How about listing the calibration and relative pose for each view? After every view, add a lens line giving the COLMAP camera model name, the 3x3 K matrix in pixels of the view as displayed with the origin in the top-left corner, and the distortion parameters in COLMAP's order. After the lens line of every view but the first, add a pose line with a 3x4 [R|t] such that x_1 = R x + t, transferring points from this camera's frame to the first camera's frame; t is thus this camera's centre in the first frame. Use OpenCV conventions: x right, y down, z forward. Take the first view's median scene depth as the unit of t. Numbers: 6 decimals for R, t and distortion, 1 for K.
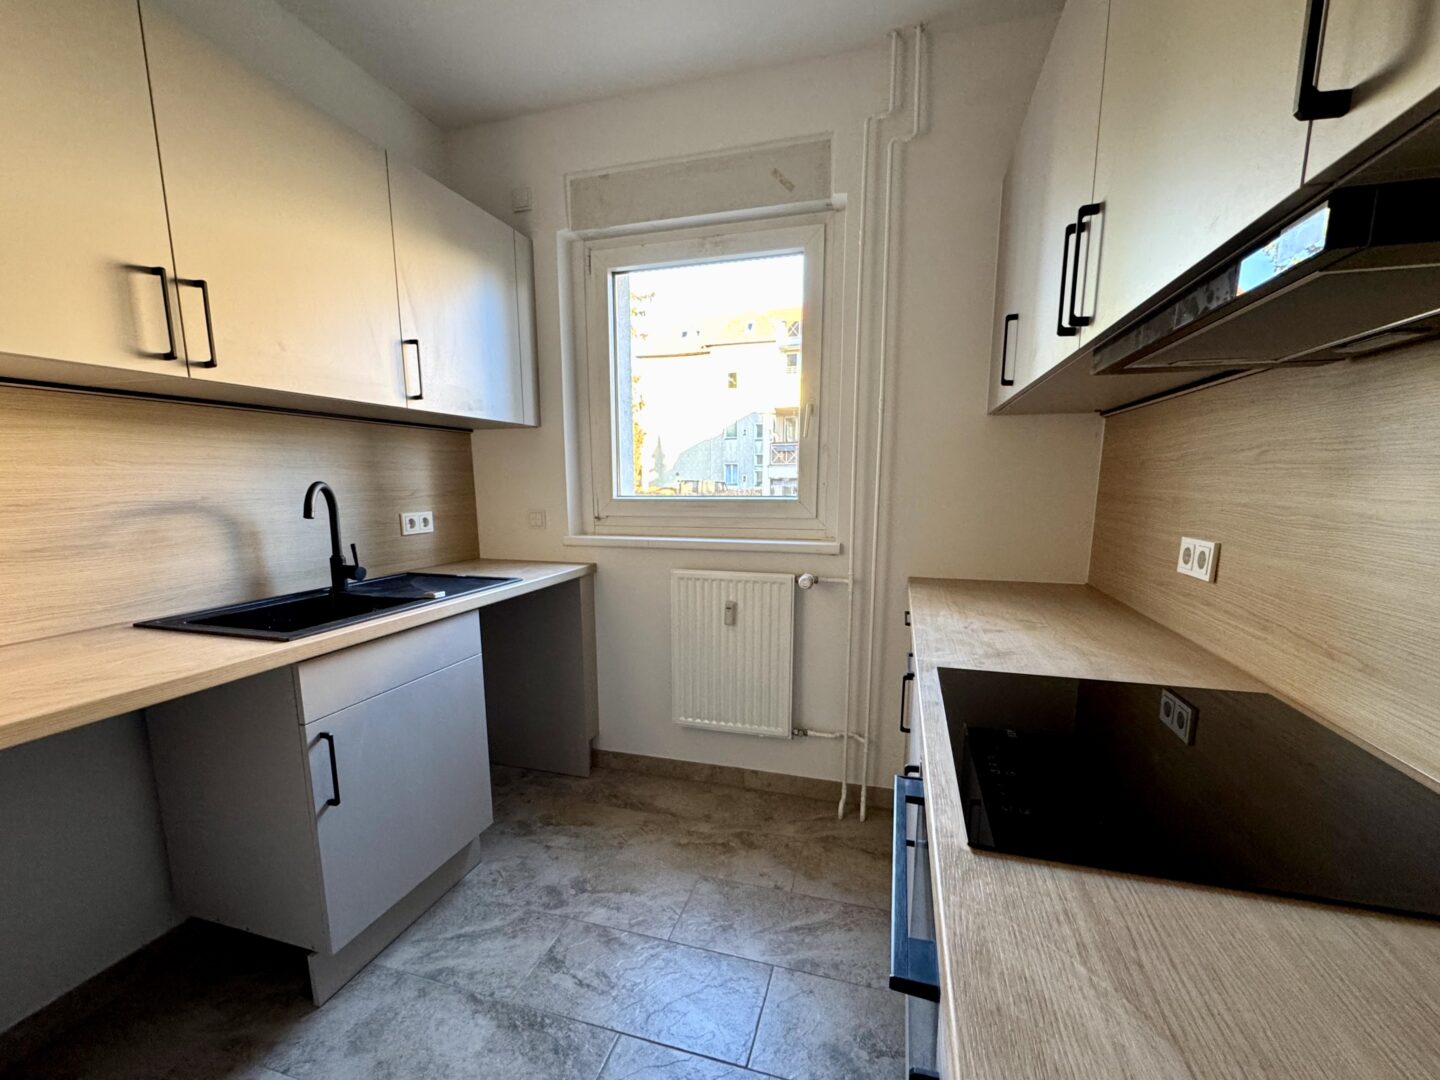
lens RADIAL K [[583.2, 0, 723.1], [0, 583.2, 566.9], [0, 0, 1]] dist [-0.002205, 0.000478]
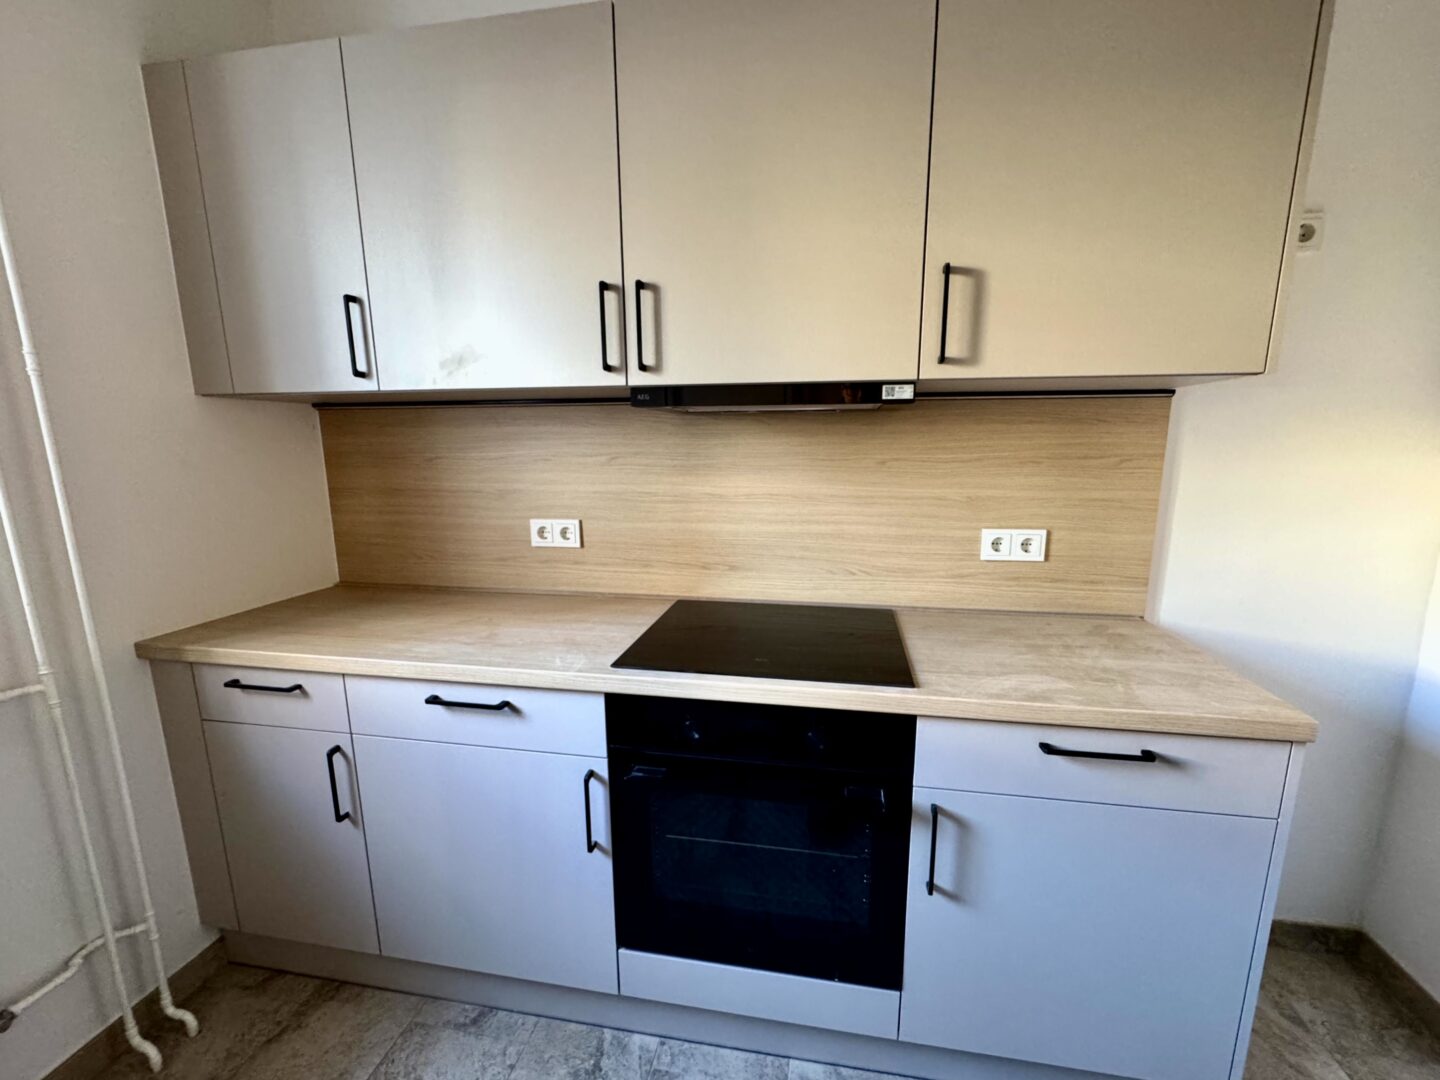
lens RADIAL K [[583.2, 0, 721.0], [0, 583.2, 544.5], [0, 0, 1]] dist [-0.002205, 0.000478]
pose [[-0.038993, -0.175246, 0.983752, -0.557296], [0.162947, 0.970208, 0.179292, -0.173055], [-0.985864, 0.167290, -0.009276, 0.646159]]
